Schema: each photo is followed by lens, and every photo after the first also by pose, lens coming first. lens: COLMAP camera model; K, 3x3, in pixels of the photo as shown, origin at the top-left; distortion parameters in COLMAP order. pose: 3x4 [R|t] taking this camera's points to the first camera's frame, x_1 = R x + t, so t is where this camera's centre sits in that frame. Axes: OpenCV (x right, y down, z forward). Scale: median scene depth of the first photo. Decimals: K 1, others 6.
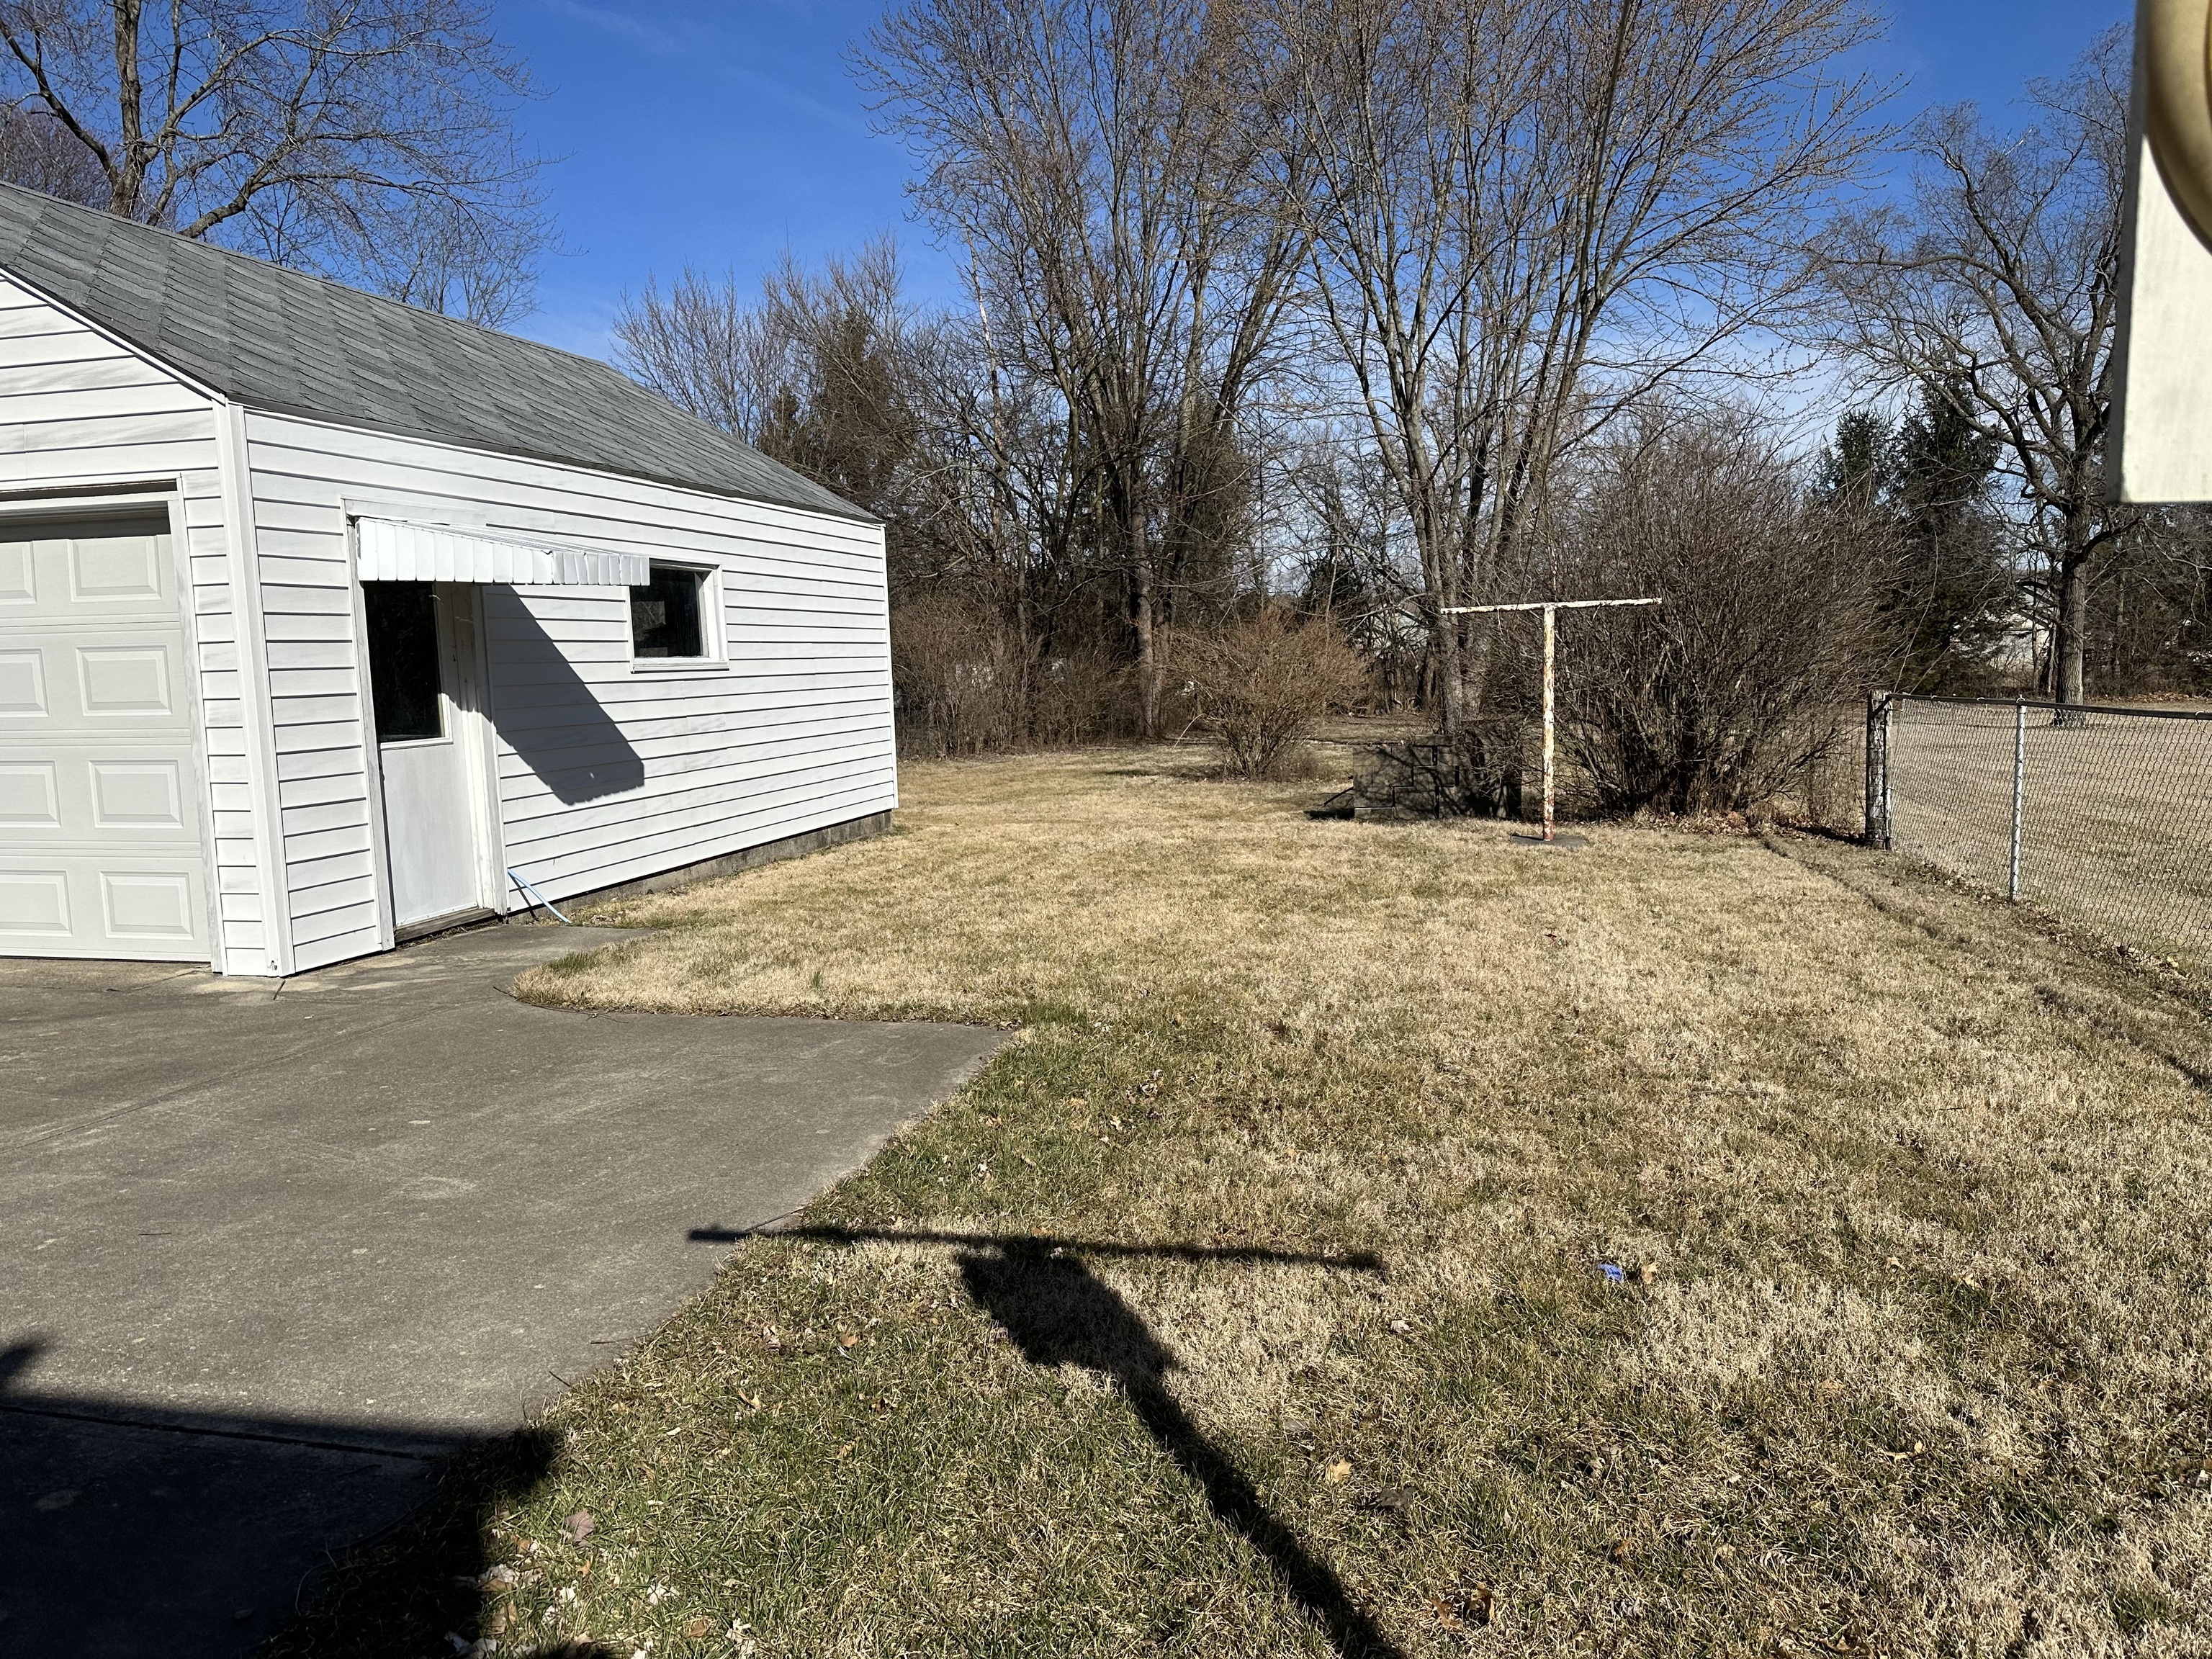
lens RADIAL K [[1571.5, 0, 1106.0], [0, 1571.5, 829.5], [0, 0, 1]] dist [0.003031, -0.000872]
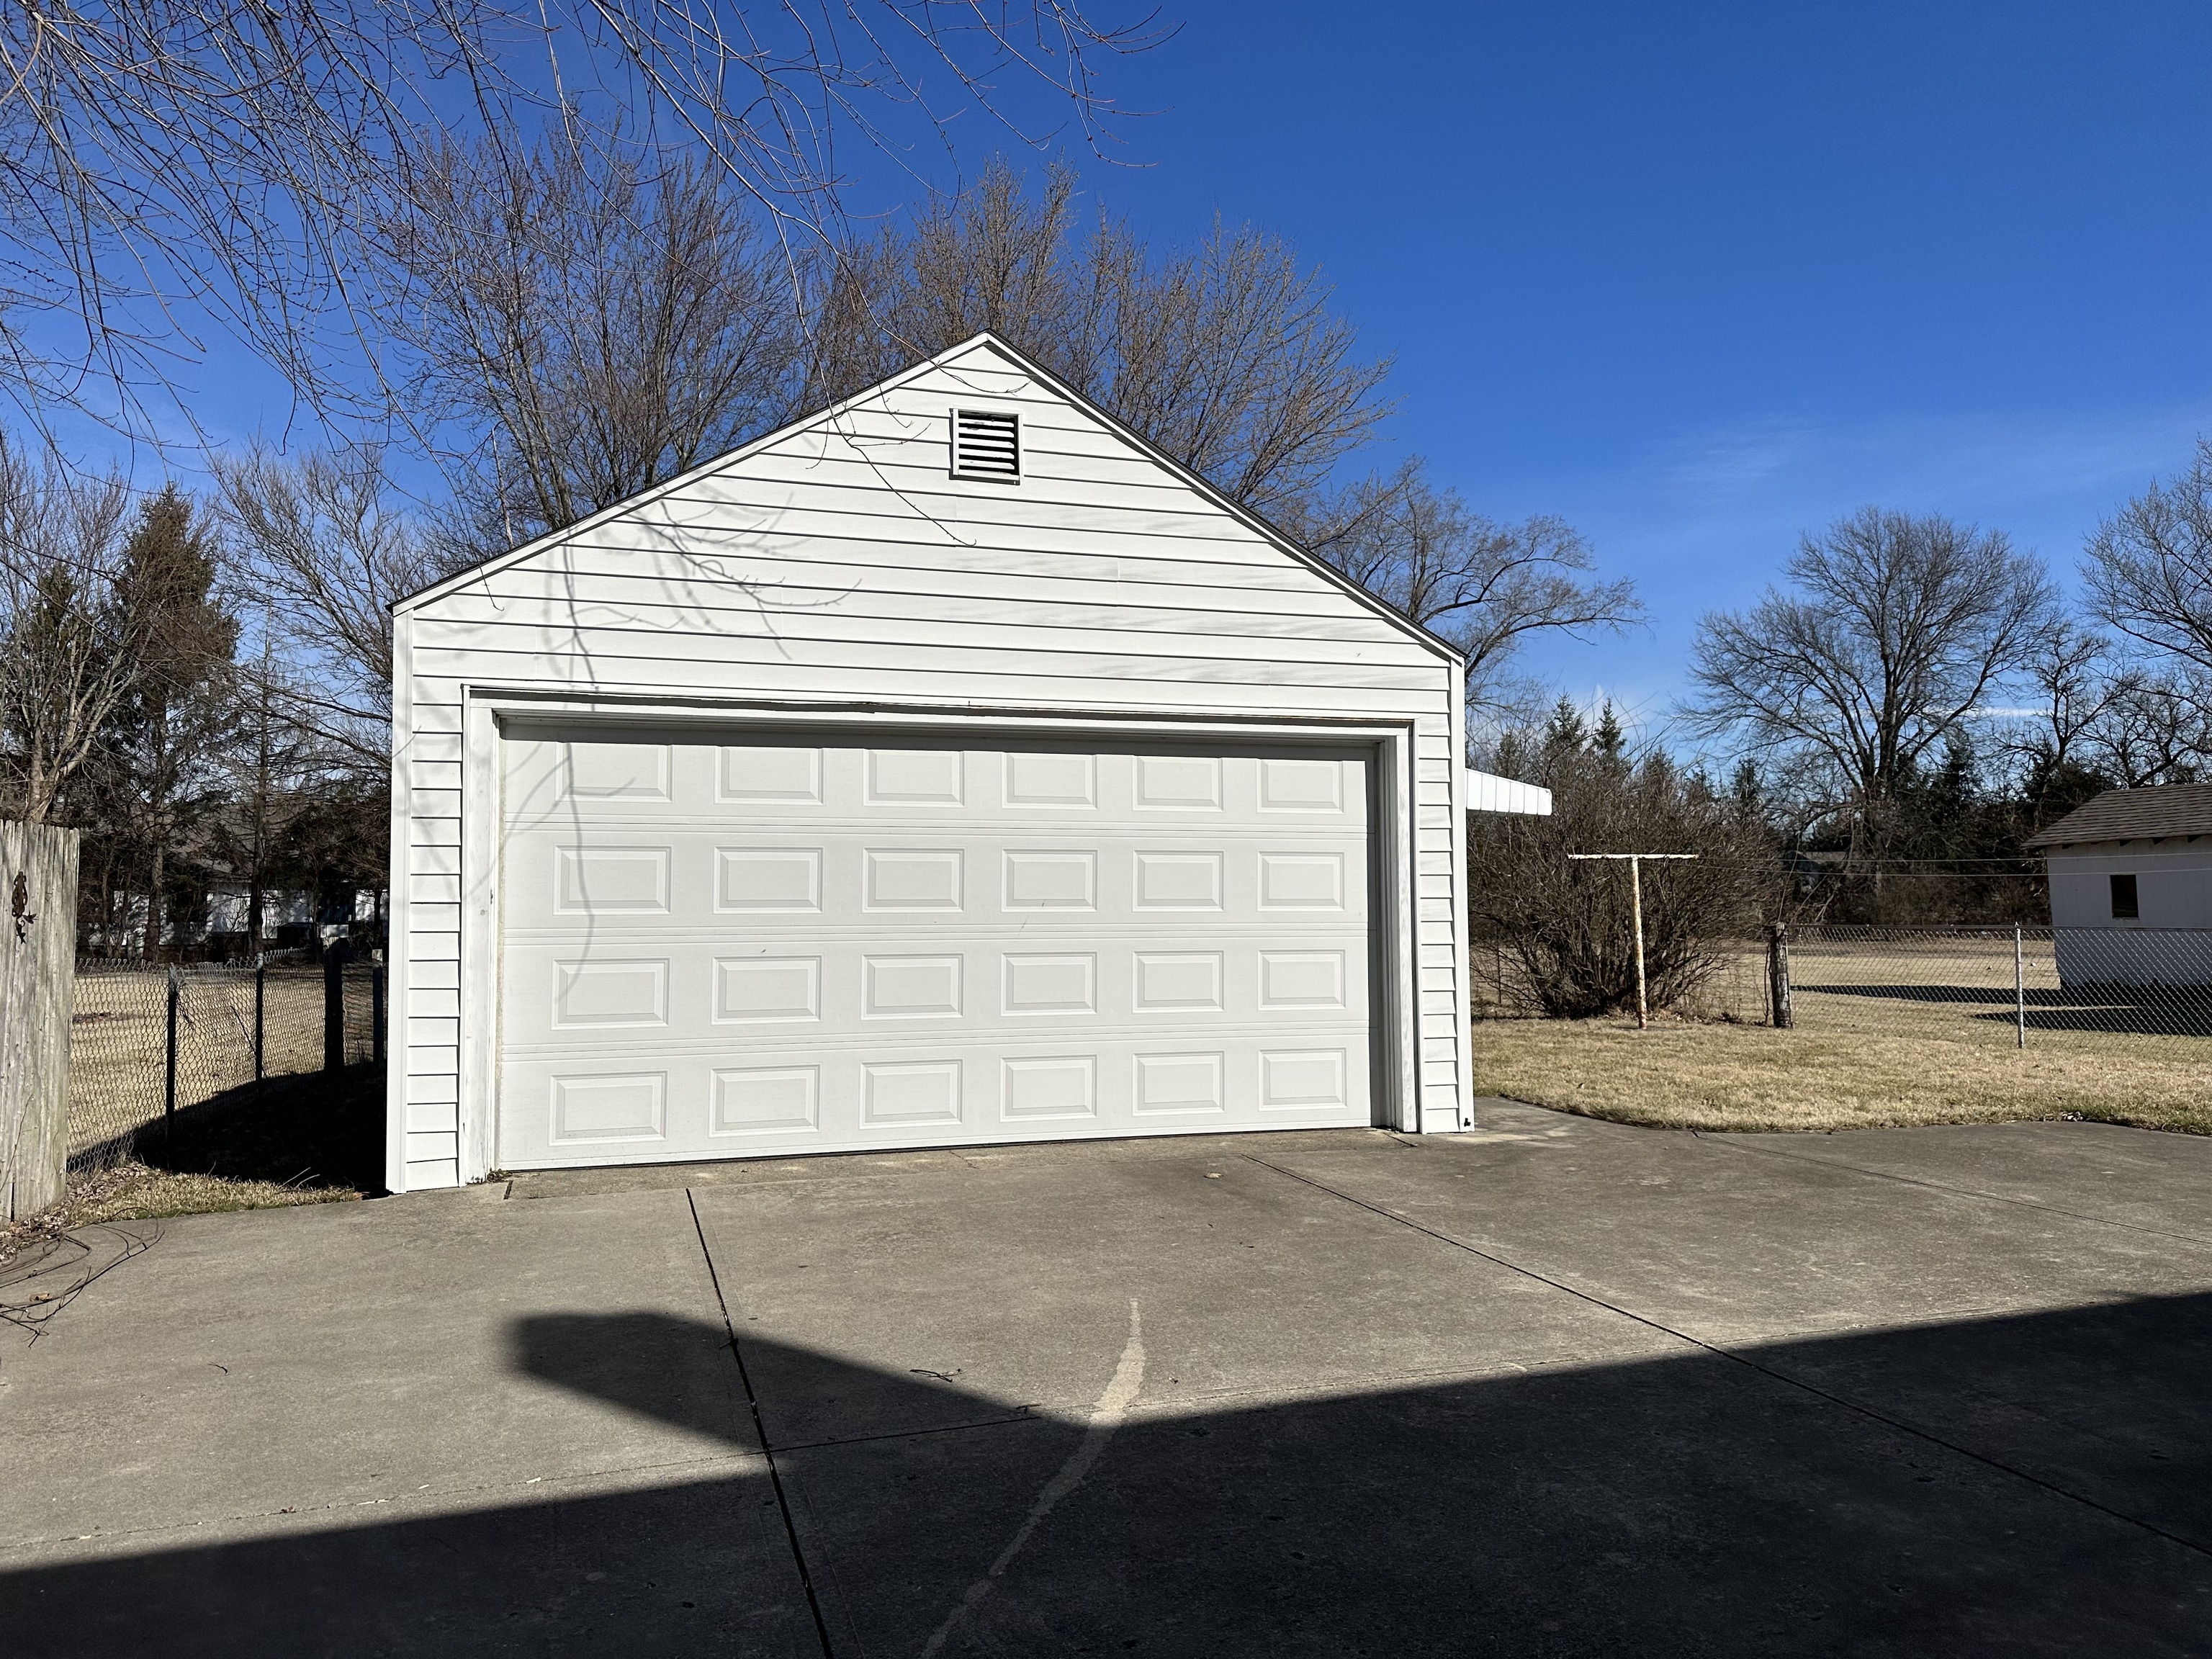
lens RADIAL K [[1533.1, 0, 1106.0], [0, 1533.1, 829.5], [0, 0, 1]] dist [0.124122, -0.228272]
pose [[0.879760, 0.041733, 0.473583, -1.258337], [0.030364, 0.989174, -0.143573, 0.025263], [-0.474447, 0.140690, 0.868968, 0.075246]]
